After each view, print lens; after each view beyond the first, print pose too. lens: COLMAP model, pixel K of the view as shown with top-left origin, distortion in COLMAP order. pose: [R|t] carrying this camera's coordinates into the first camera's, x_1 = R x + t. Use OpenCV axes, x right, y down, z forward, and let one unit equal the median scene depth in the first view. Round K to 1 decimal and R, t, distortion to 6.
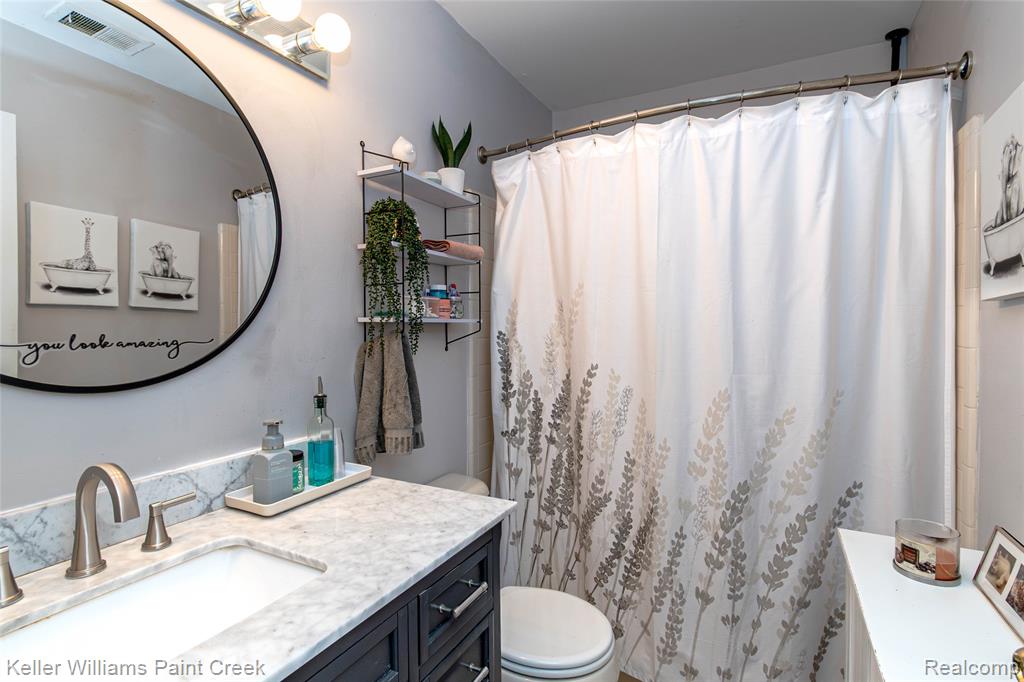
lens RADIAL K [[501.0, 0, 512.0], [0, 501.0, 341.0], [0, 0, 1]] dist [0.000644, 0.000084]
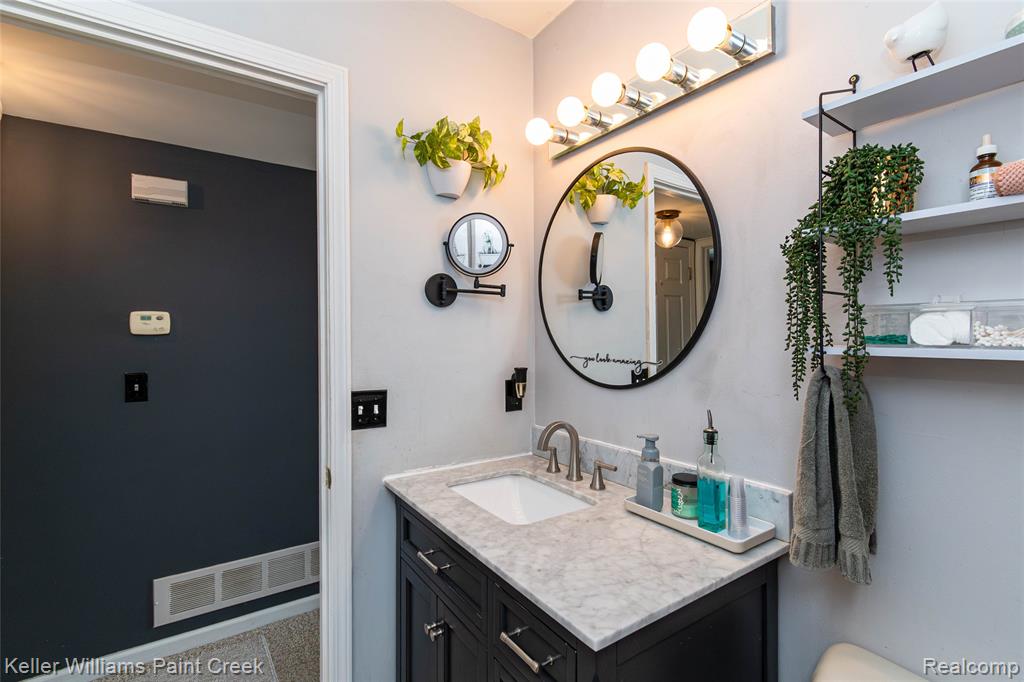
lens RADIAL K [[464.1, 0, 512.8], [0, 464.1, 338.3], [0, 0, 1]] dist [0.000604, -0.000192]
pose [[-0.476302, 0.019109, -0.879074, 0.667656], [-0.014366, 0.999461, 0.029510, -0.100518], [0.879165, 0.026685, -0.475771, 1.351302]]
